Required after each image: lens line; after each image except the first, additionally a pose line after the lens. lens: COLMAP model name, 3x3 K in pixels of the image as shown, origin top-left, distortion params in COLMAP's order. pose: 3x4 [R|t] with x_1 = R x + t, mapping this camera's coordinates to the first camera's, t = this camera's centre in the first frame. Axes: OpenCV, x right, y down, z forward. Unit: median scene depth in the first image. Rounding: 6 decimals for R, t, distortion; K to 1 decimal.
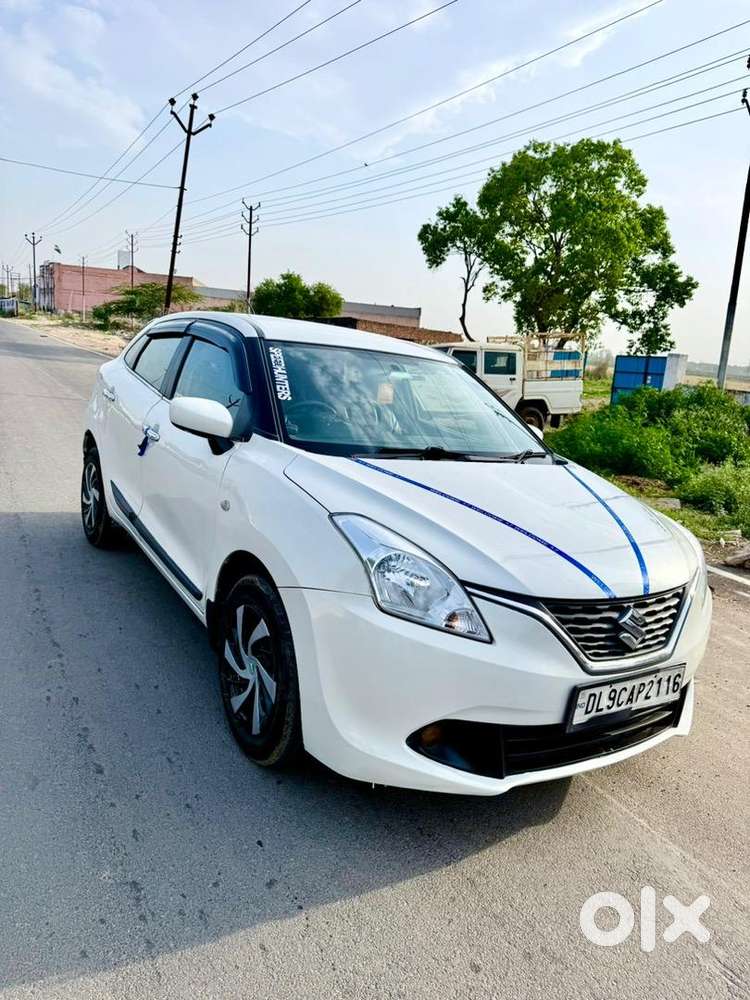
lens RADIAL K [[707.8, 0, 370.7], [0, 707.8, 501.4], [0, 0, 1]] dist [0.052240, -0.068922]
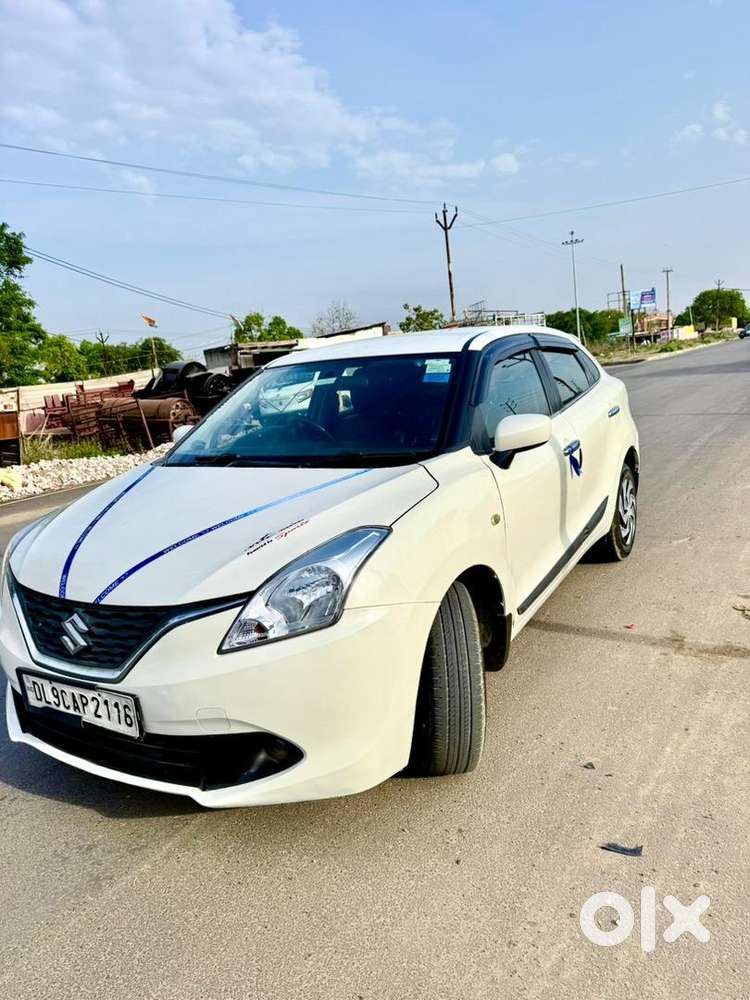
lens RADIAL K [[707.8, 0, 373.1], [0, 707.8, 502.1], [0, 0, 1]] dist [0.052240, -0.068922]
pose [[0.441357, 0.015901, -0.897191, 1.146438], [-0.040106, 0.999193, -0.002021, -0.014368], [0.896435, 0.036875, 0.441639, 0.745839]]
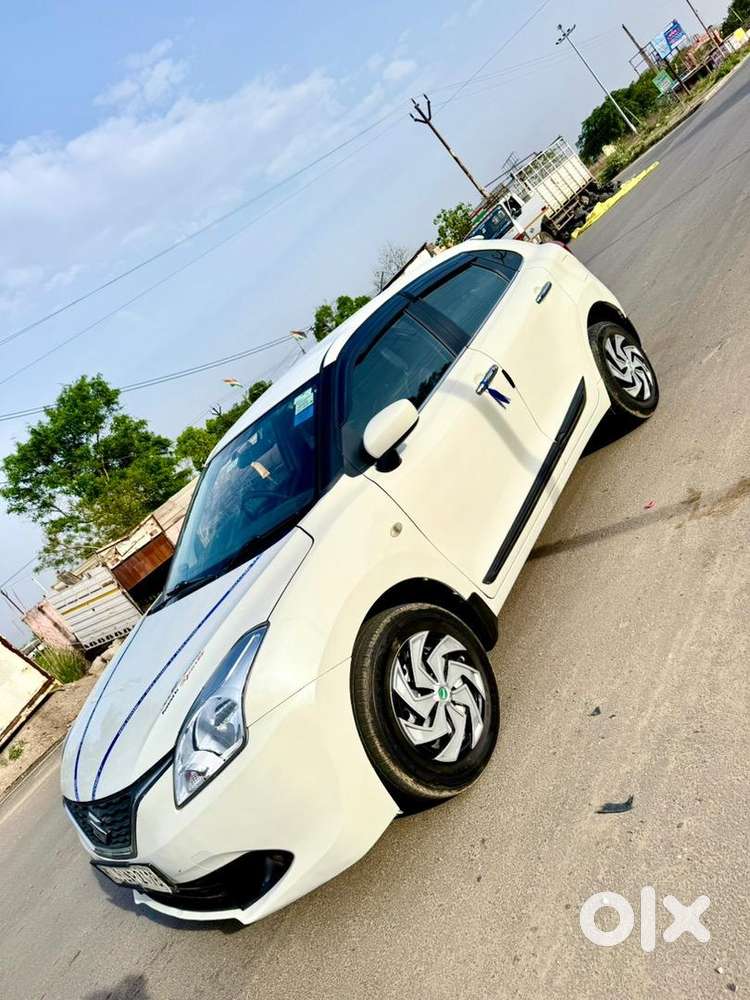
lens RADIAL K [[707.8, 0, 372.0], [0, 707.8, 500.0], [0, 0, 1]] dist [0.052240, -0.068922]
pose [[0.183466, -0.086035, -0.979254, 1.290826], [0.488980, 0.872167, 0.014985, -0.066996], [0.852783, -0.481584, 0.202082, 1.140215]]
